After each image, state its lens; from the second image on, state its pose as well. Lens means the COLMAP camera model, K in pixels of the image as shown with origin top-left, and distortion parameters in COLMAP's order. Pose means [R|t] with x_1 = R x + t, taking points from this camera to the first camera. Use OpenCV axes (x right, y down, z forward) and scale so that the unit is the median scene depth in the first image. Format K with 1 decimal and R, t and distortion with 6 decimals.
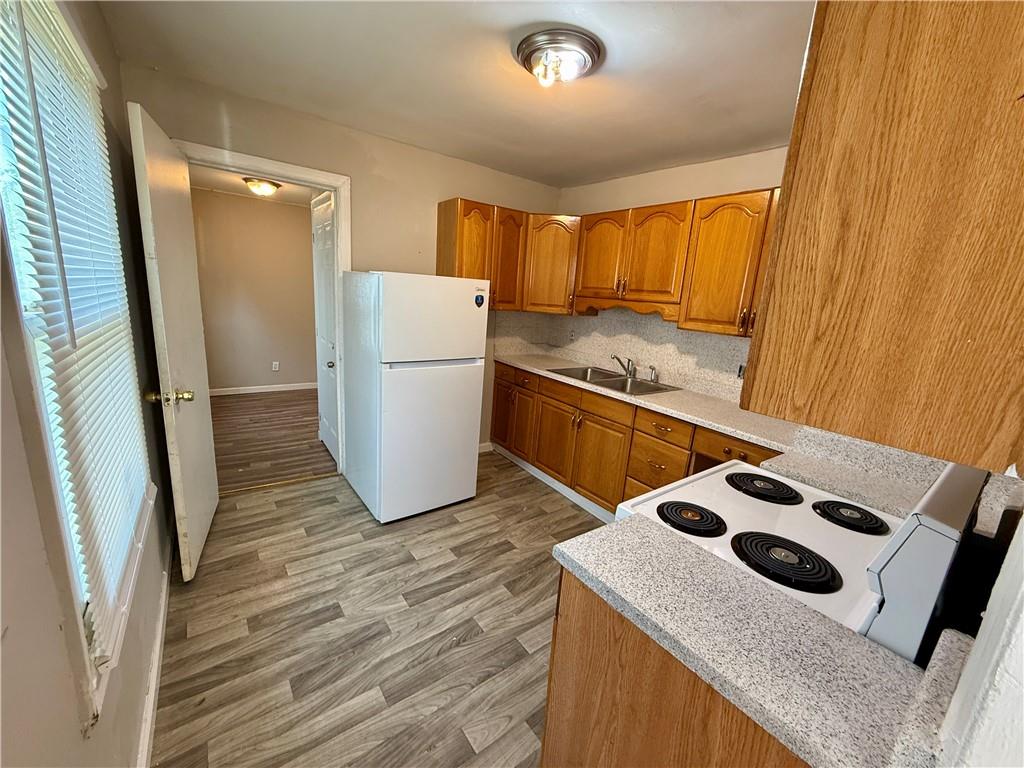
lens RADIAL K [[404.6, 0, 512.0], [0, 404.6, 384.0], [0, 0, 1]] dist [0.000890, 0.000198]
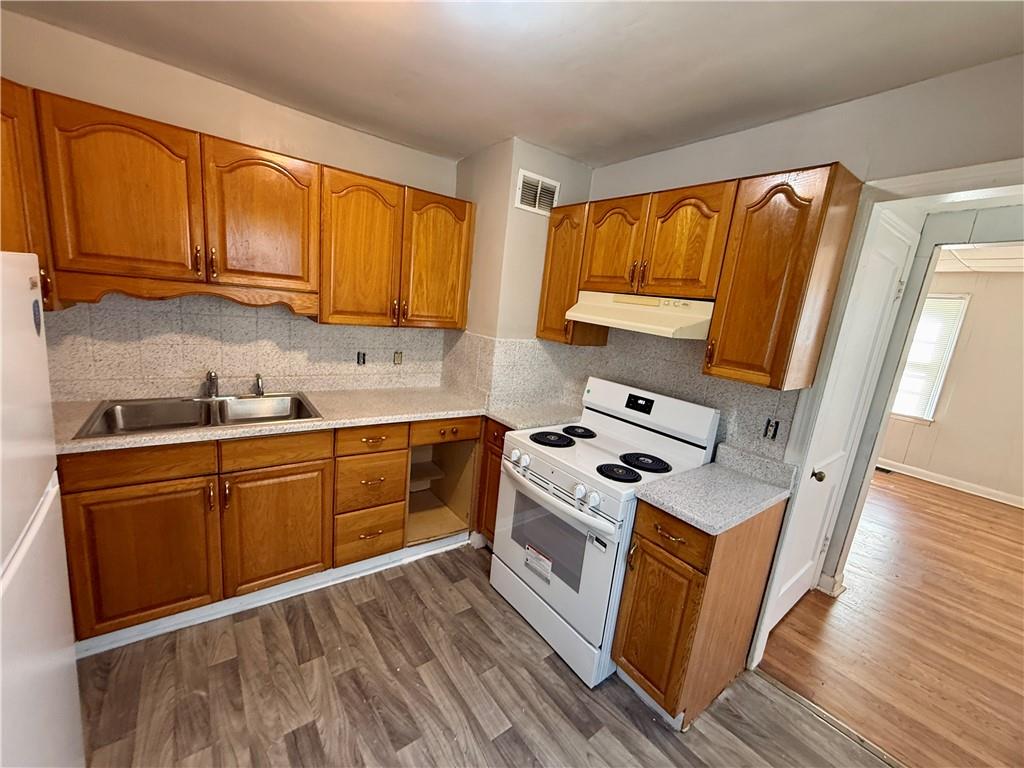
lens RADIAL K [[404.6, 0, 512.0], [0, 404.6, 384.0], [0, 0, 1]] dist [0.000890, 0.000198]
pose [[0.013450, -0.268766, 0.963112, -0.426204], [0.121473, 0.956504, 0.265226, -0.197994], [-0.992504, 0.113425, 0.045513, 0.615202]]
